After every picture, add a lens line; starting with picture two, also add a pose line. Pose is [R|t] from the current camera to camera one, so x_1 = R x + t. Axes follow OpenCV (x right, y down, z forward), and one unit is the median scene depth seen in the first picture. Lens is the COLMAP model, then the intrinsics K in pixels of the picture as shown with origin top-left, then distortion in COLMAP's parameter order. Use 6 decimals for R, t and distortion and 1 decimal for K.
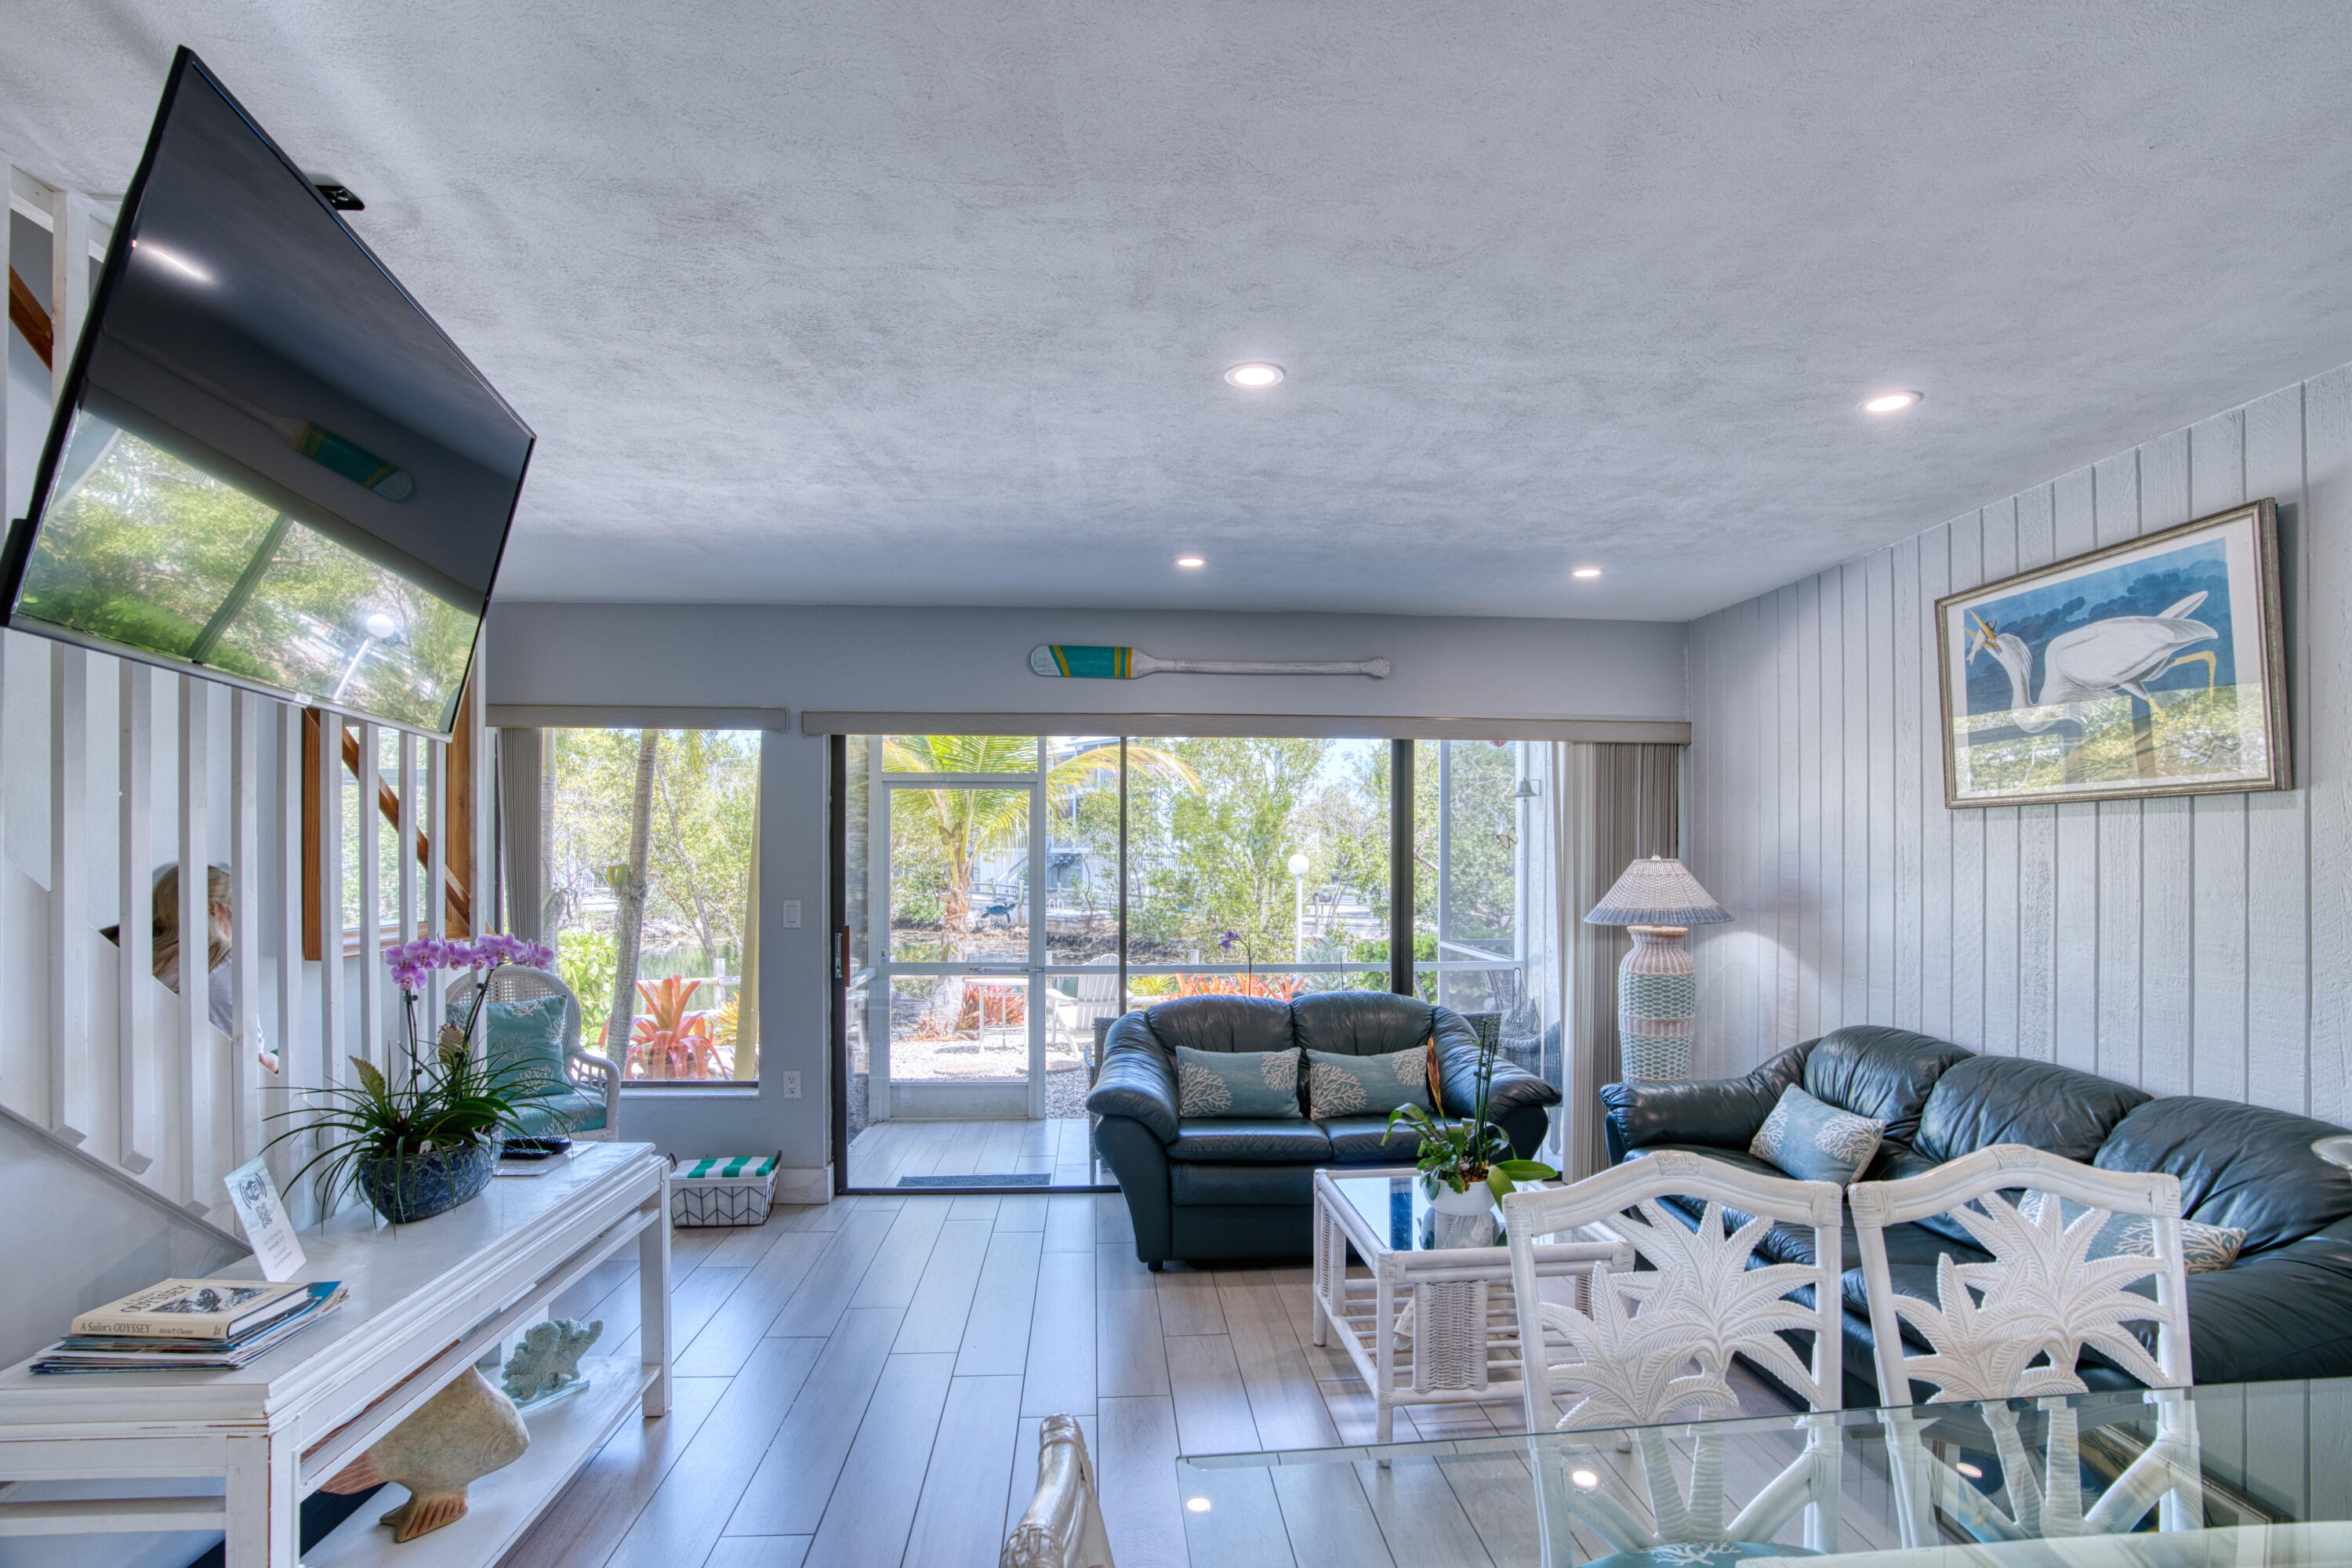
lens RADIAL K [[1141.4, 0, 1176.9], [0, 1141.4, 853.3], [0, 0, 1]] dist [-0.078220, 0.030948]
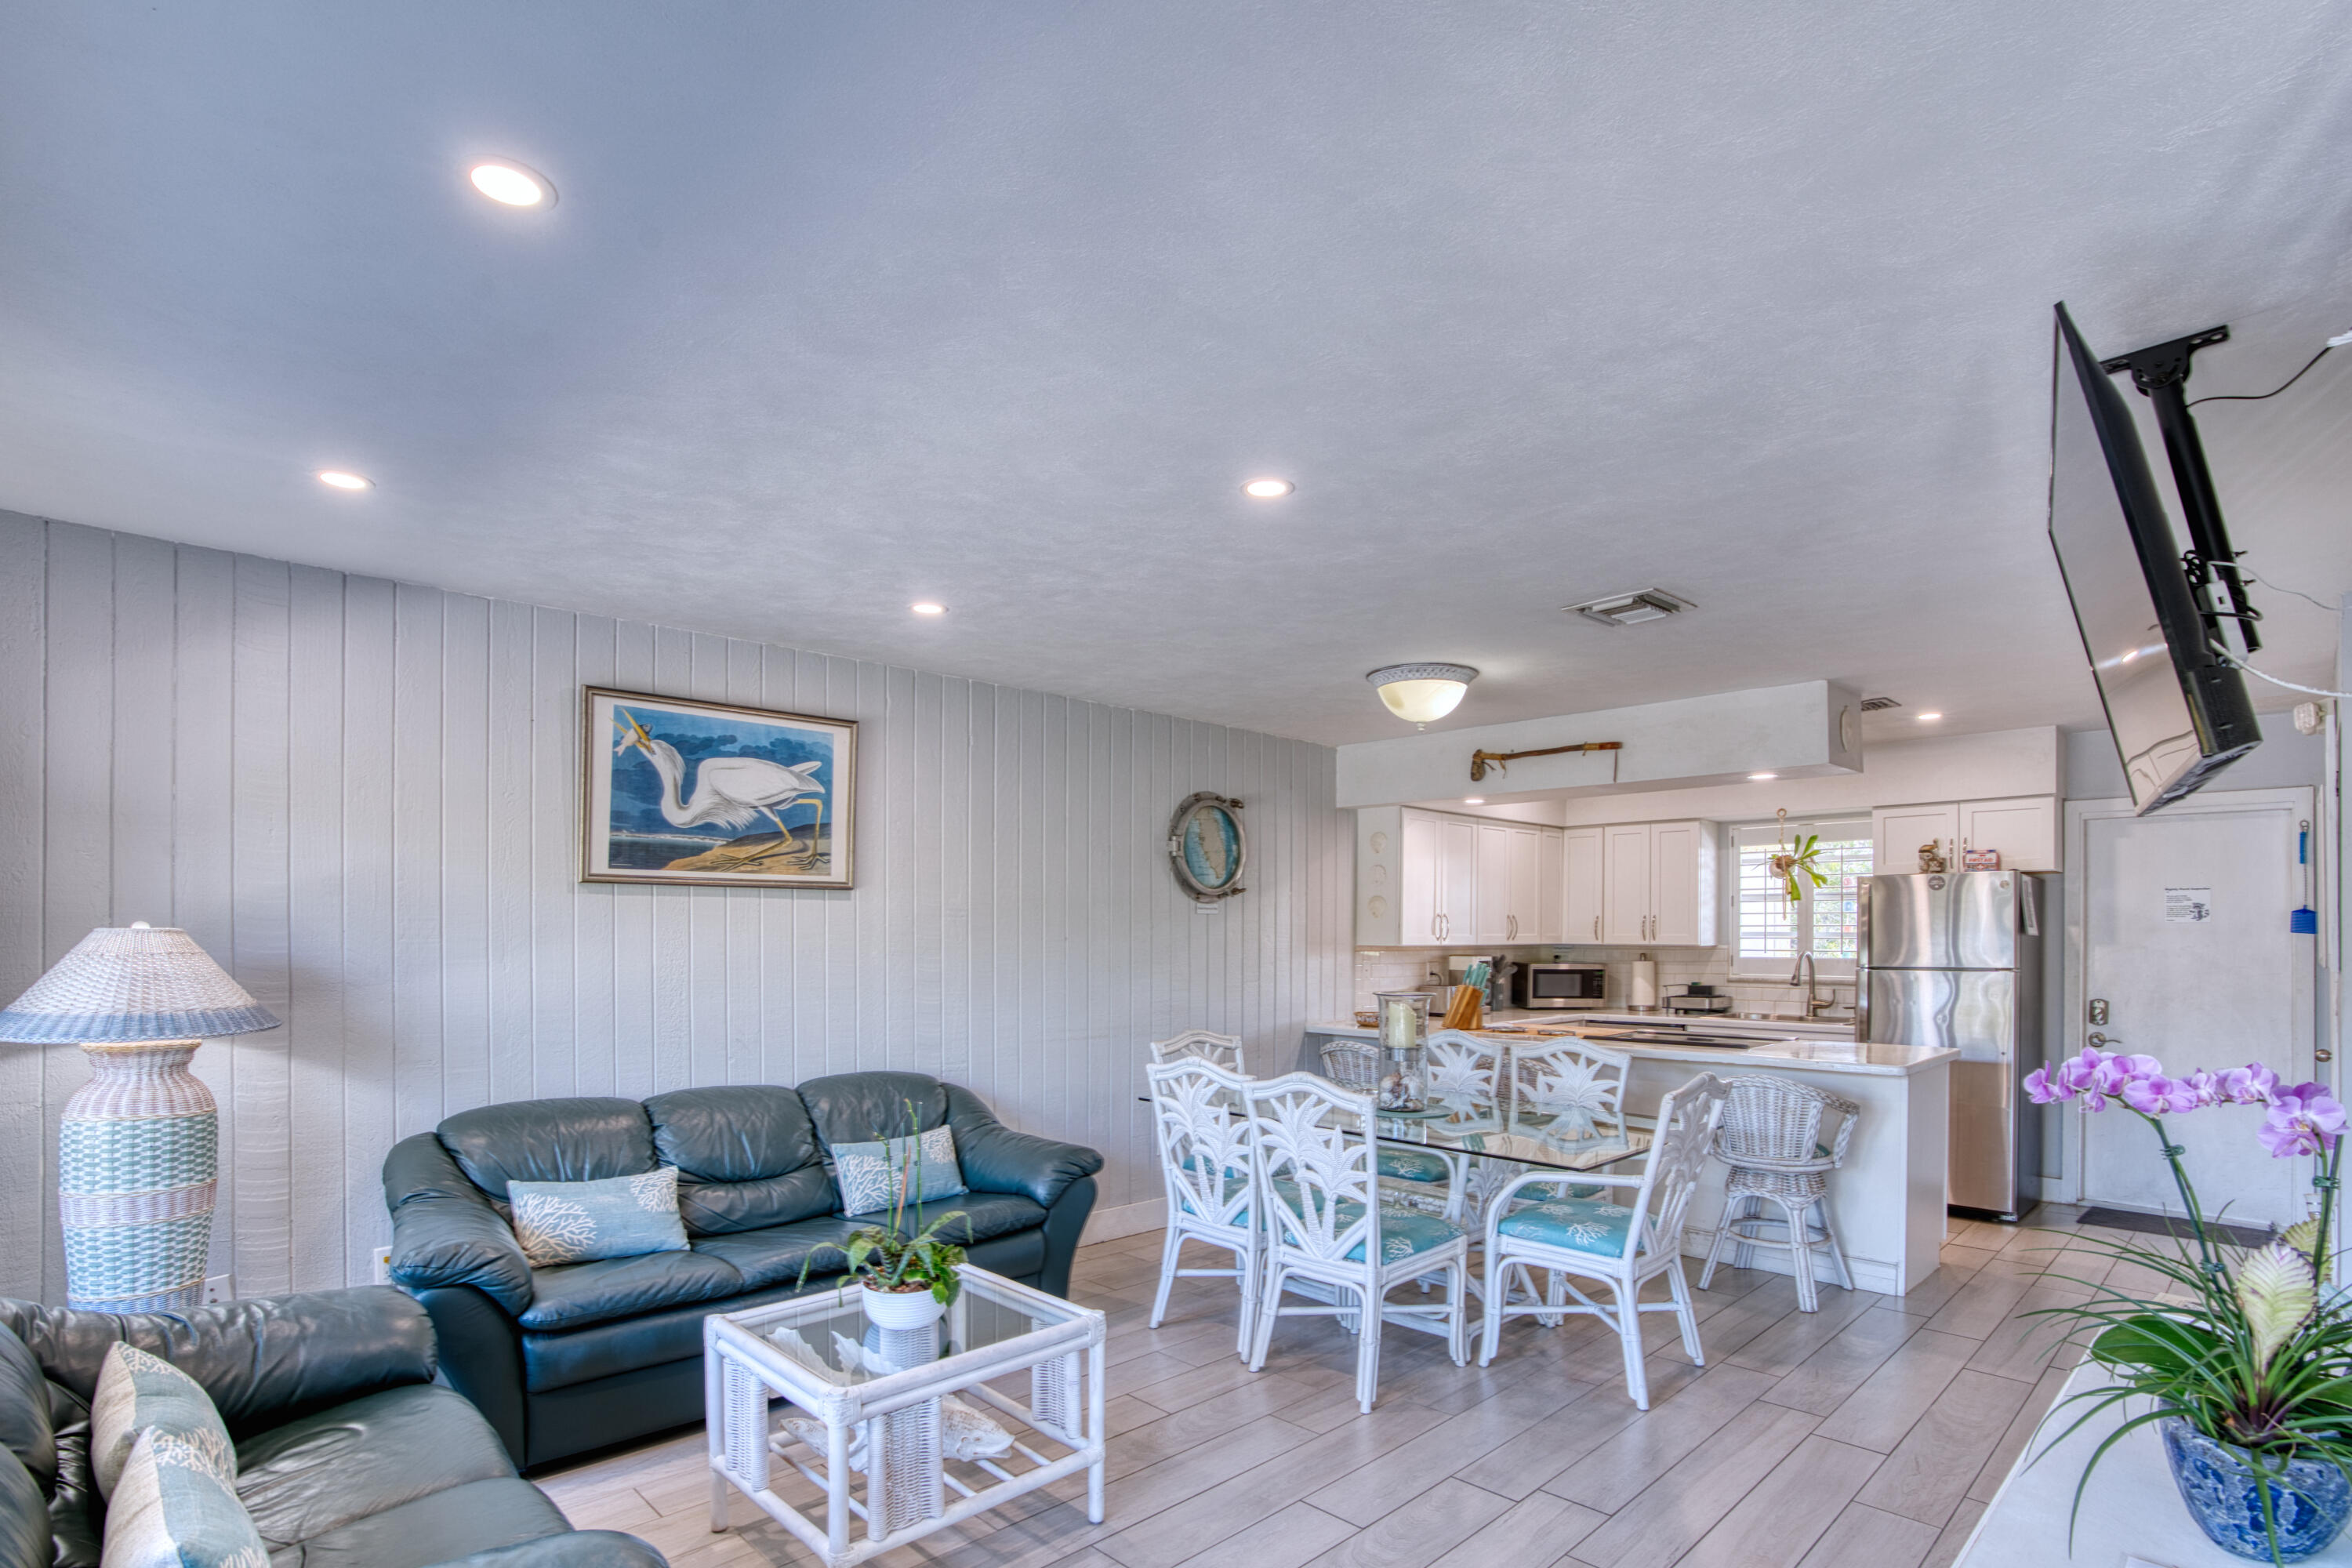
lens RADIAL K [[1157.8, 0, 1132.0], [0, 1157.8, 902.3], [0, 0, 1]] dist [-0.096241, 0.034773]
pose [[-0.632353, 0.017982, 0.774472, -0.422289], [-0.002286, 0.999683, -0.025077, 0.004611], [-0.774677, -0.017628, -0.632111, 1.108080]]
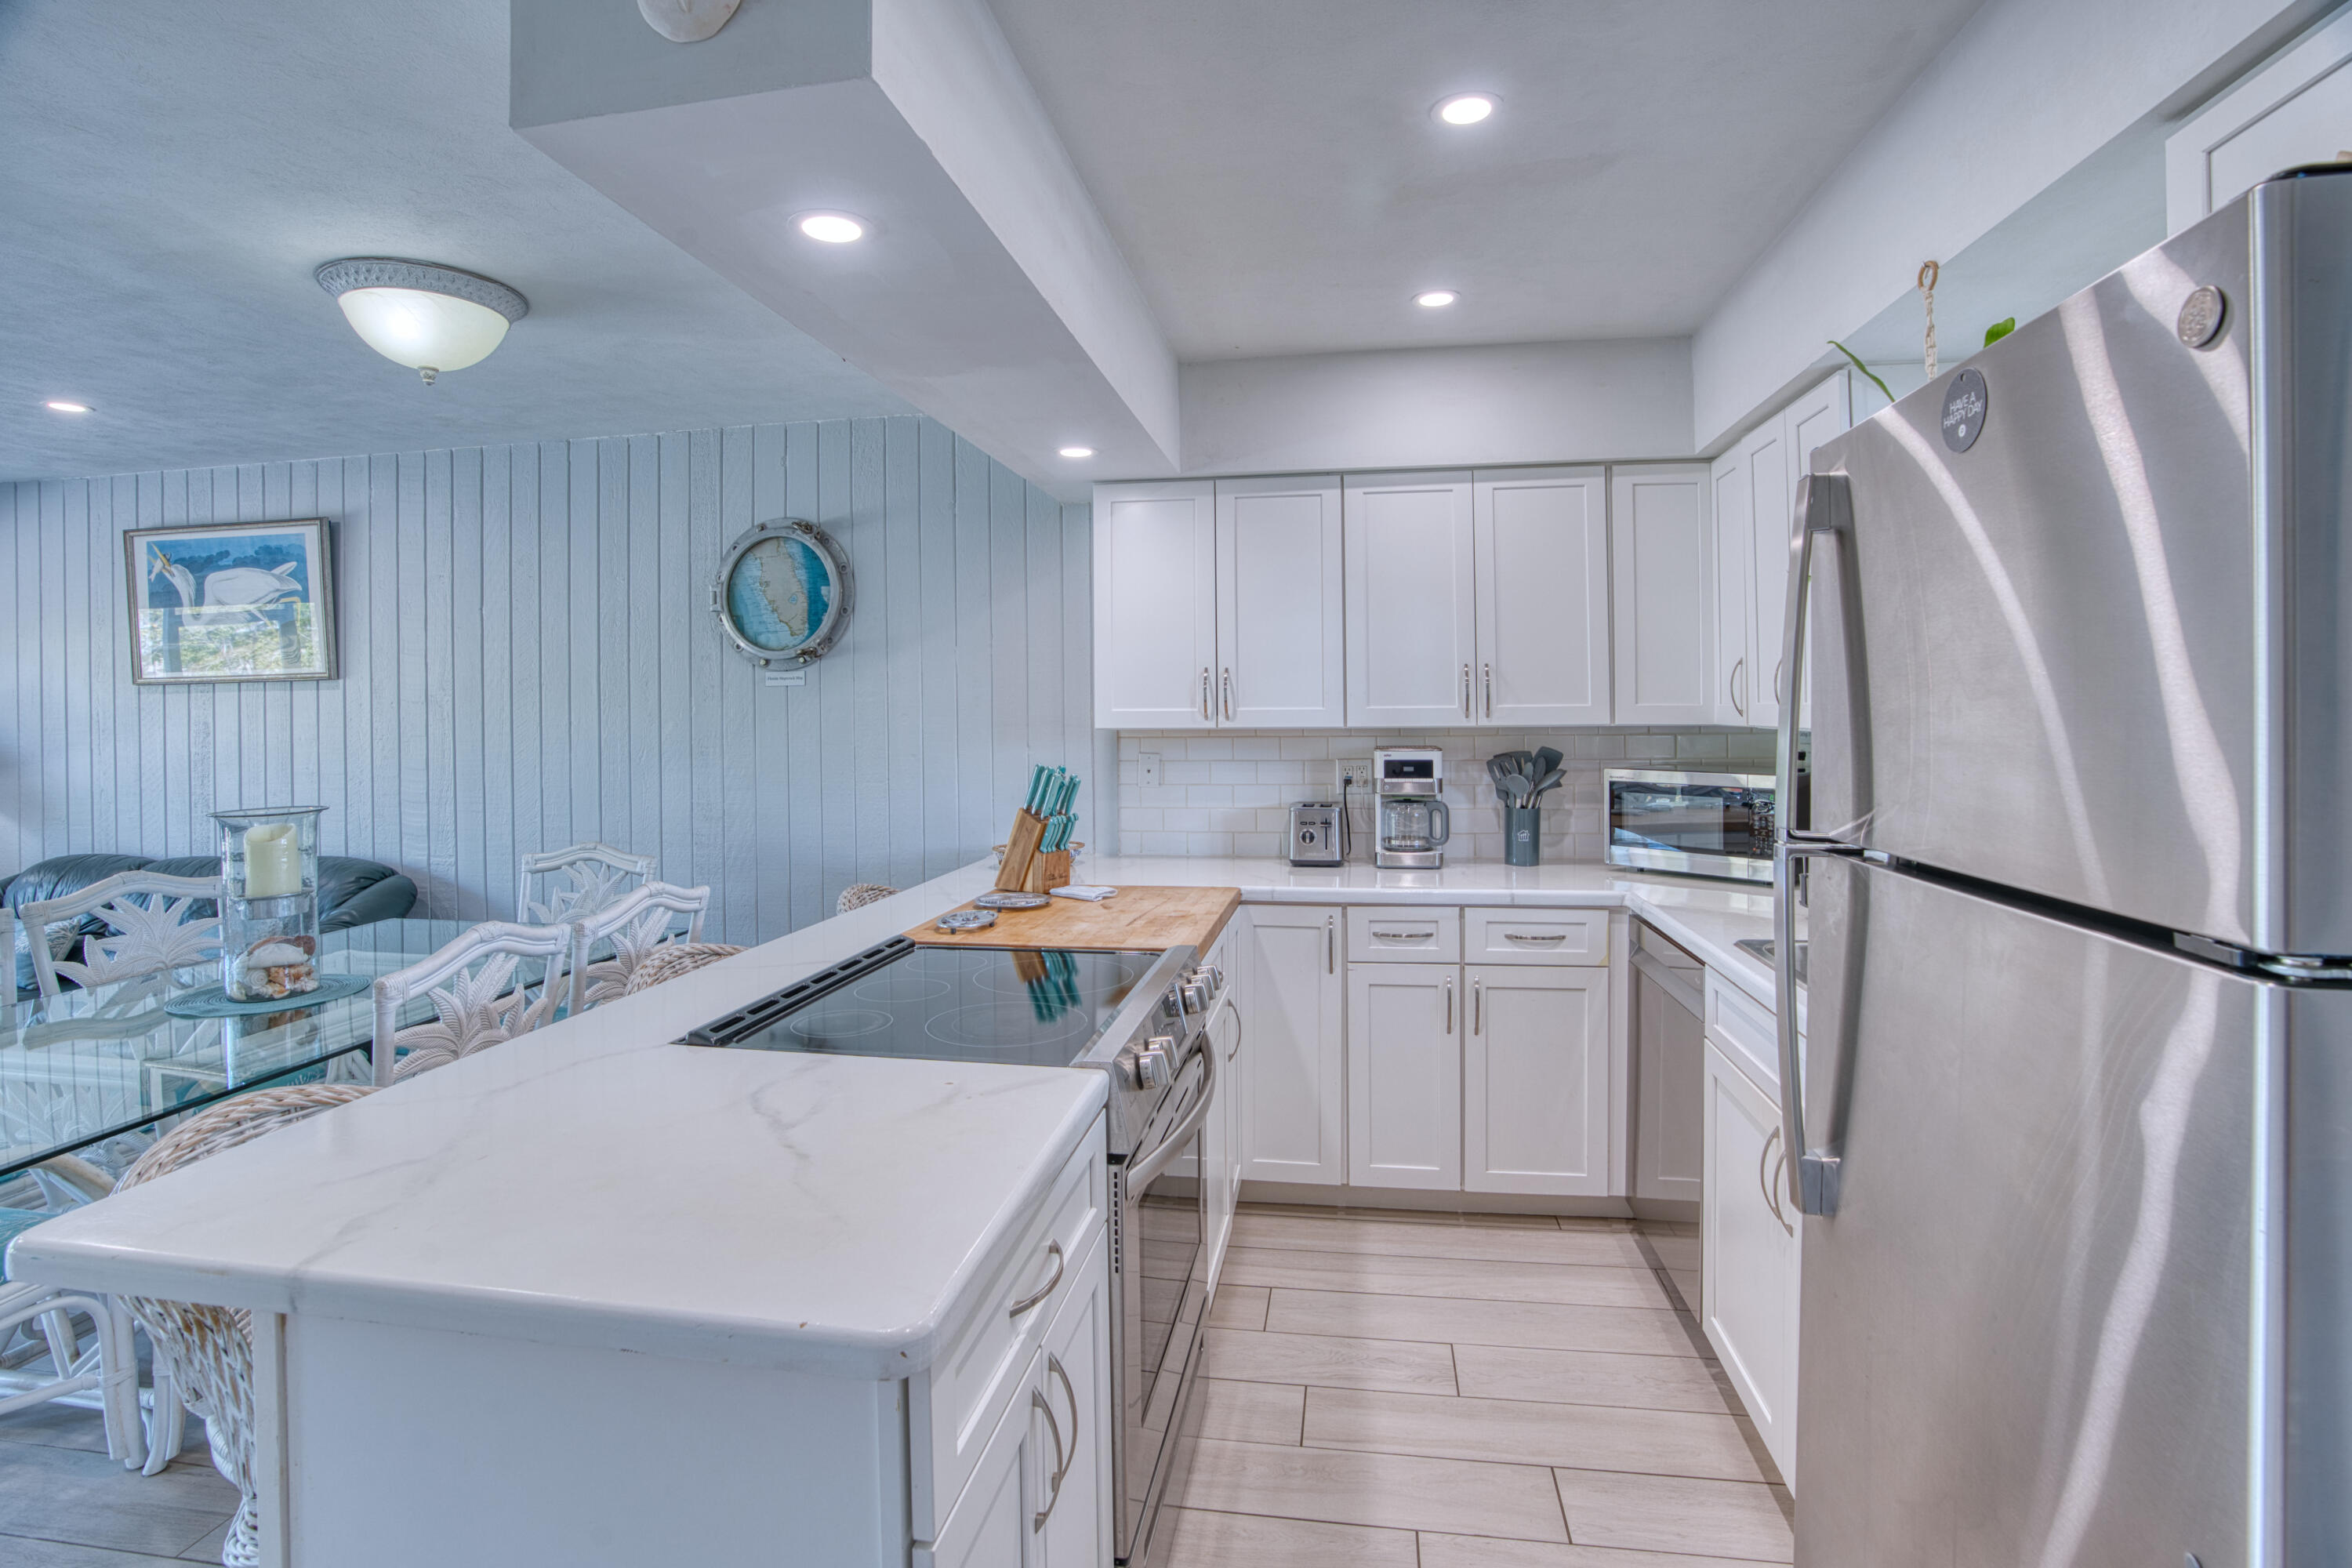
lens RADIAL K [[1117.7, 0, 1194.4], [0, 1117.7, 710.2], [0, 0, 1]] dist [-0.075521, 0.029495]
pose [[0.227747, -0.004301, 0.973711, -0.249362], [0.014174, 0.999899, 0.001102, 0.007693], [-0.973617, 0.013551, 0.227785, -0.496702]]
